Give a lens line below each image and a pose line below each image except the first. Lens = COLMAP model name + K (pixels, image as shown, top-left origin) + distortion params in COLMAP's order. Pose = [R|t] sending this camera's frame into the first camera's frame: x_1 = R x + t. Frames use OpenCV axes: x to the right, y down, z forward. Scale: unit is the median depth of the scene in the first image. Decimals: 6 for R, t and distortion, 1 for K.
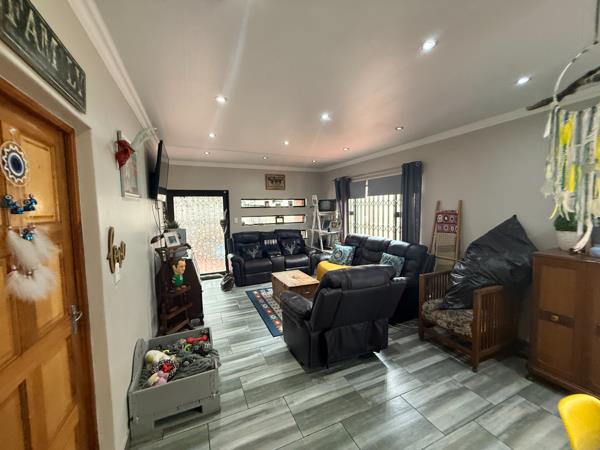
lens RADIAL K [[240.5, 0, 297.4], [0, 240.5, 224.4], [0, 0, 1]] dist [-0.001552, -0.000299]
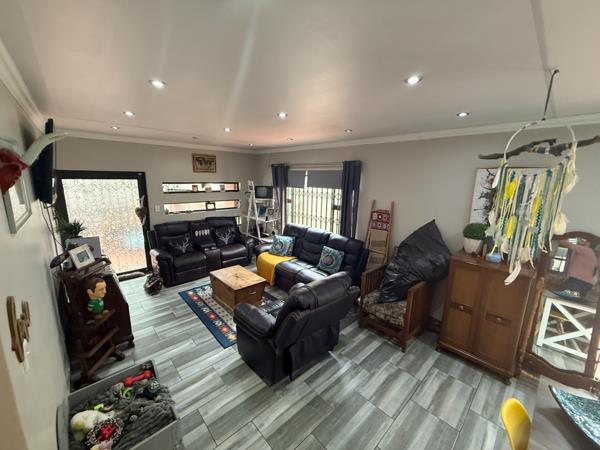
lens RADIAL K [[240.5, 0, 298.0], [0, 240.5, 224.7], [0, 0, 1]] dist [-0.001552, -0.000299]
pose [[0.945194, -0.027584, 0.325341, -0.124143], [-0.014866, 0.991756, 0.127275, -0.145755], [-0.326170, -0.125136, 0.936992, 0.082226]]
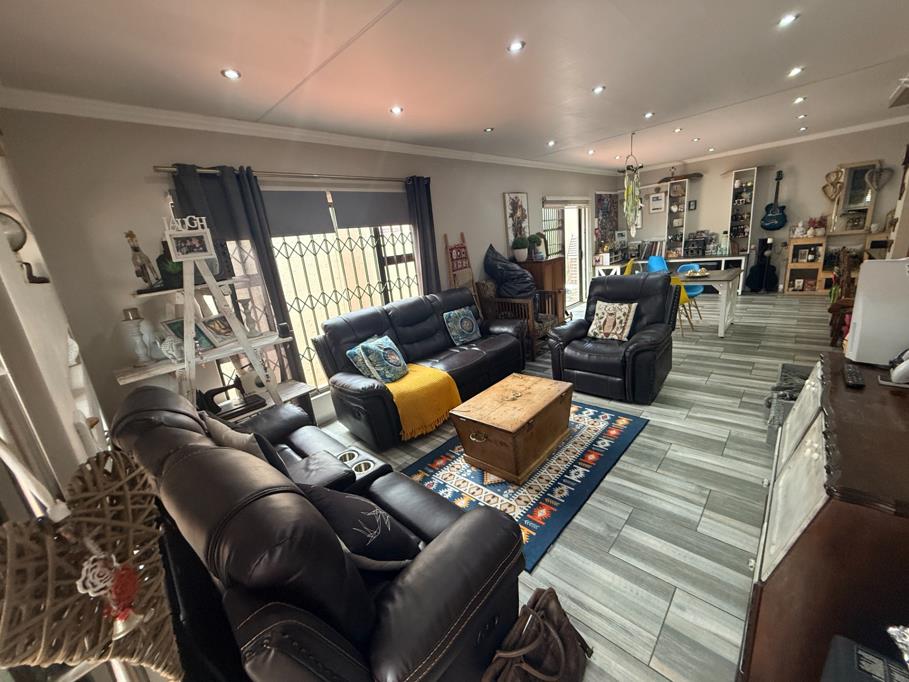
lens RADIAL K [[364.3, 0, 453.7], [0, 364.3, 338.8], [0, 0, 1]] dist [-0.001552, -0.000299]
pose [[-0.392011, -0.183801, 0.901413, -0.768333], [0.180285, 0.945490, 0.271192, -0.111797], [-0.902122, 0.268821, -0.337506, 1.810362]]
